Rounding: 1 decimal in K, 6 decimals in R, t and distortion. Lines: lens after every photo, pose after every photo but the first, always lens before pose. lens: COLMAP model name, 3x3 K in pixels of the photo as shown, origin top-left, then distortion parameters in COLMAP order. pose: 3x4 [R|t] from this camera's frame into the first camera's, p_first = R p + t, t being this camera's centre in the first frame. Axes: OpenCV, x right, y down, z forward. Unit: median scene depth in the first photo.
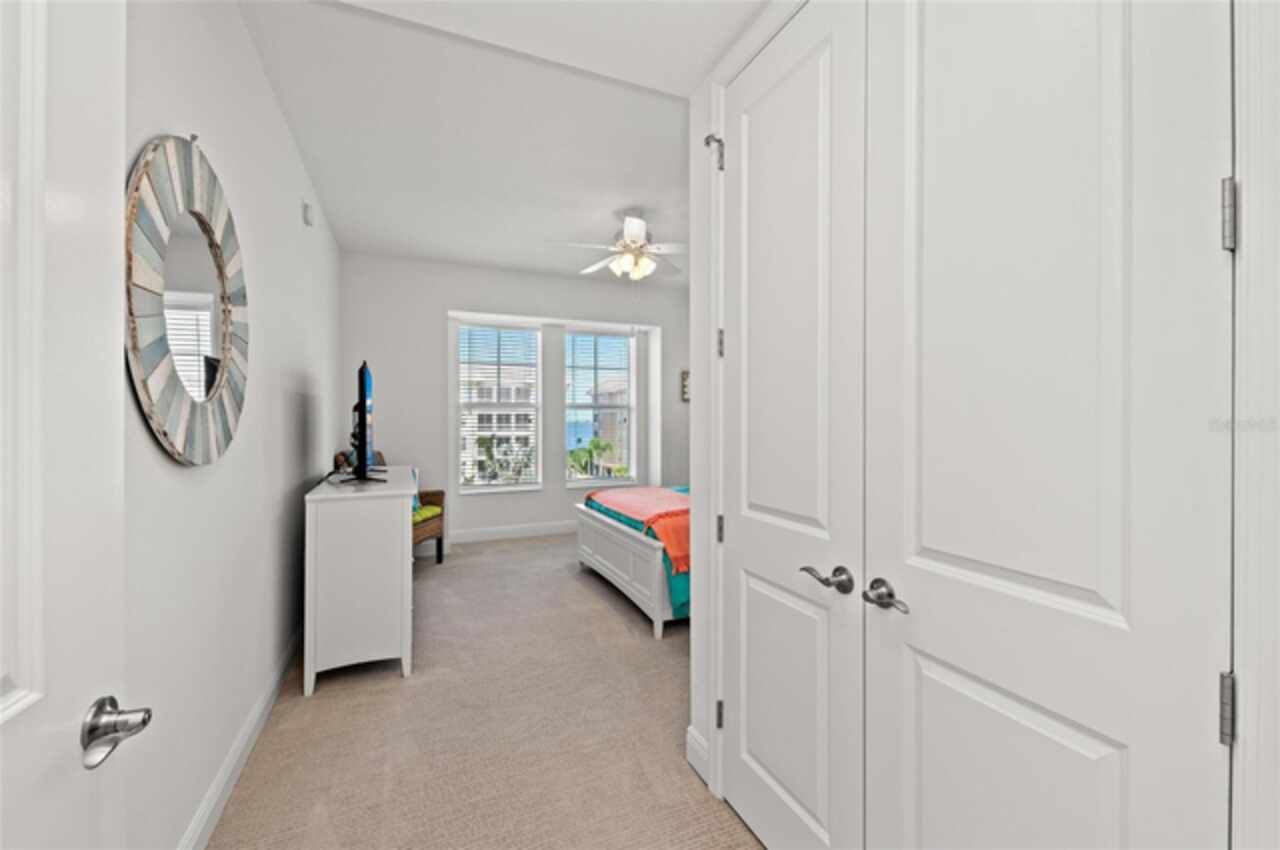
lens RADIAL K [[522.3, 0, 637.7], [0, 522.3, 434.4], [0, 0, 1]] dist [-0.000432, -0.000347]
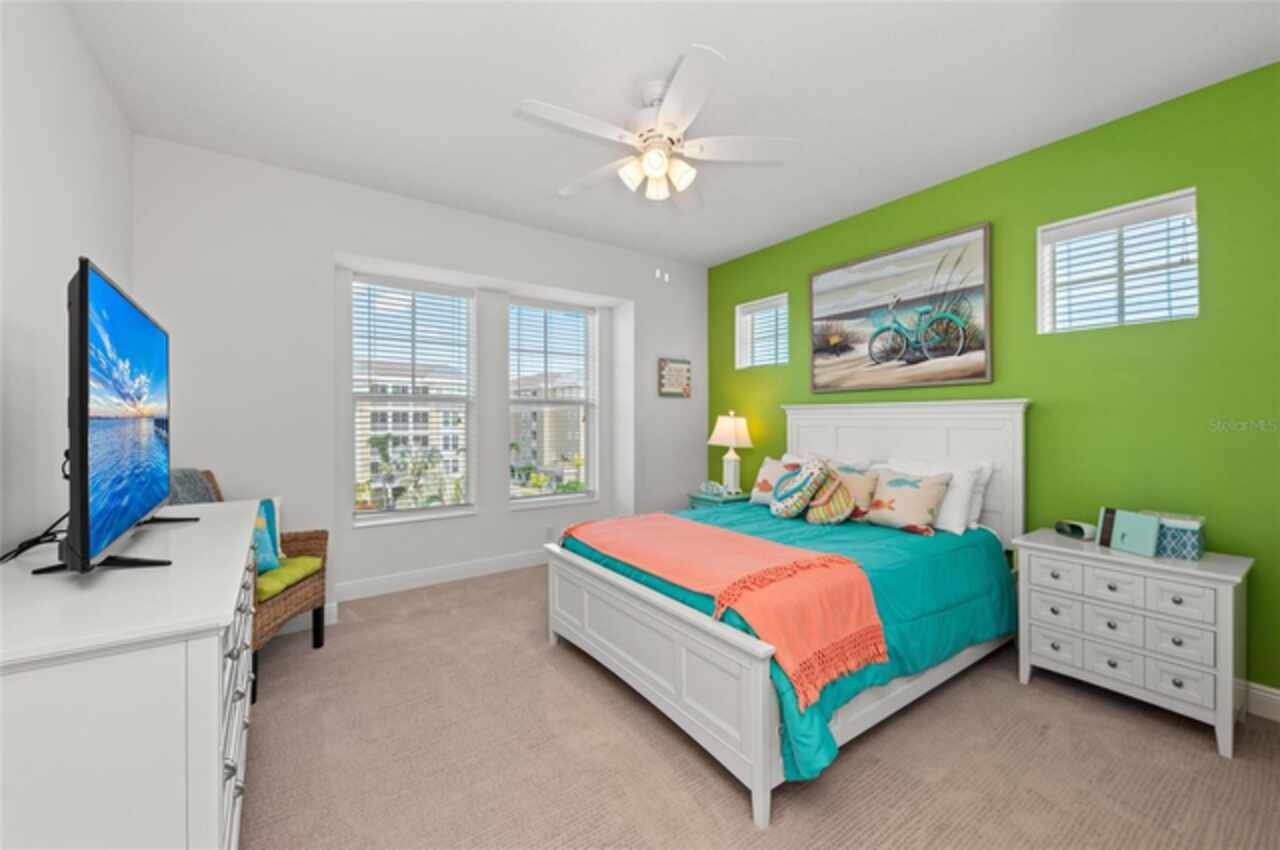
lens RADIAL K [[496.4, 0, 643.9], [0, 496.4, 432.5], [0, 0, 1]] dist [0.002603, -0.002187]
pose [[0.978556, -0.001910, 0.205972, -0.100907], [0.002183, 0.999997, -0.001095, -0.007233], [-0.205969, 0.001521, 0.978557, 0.281958]]
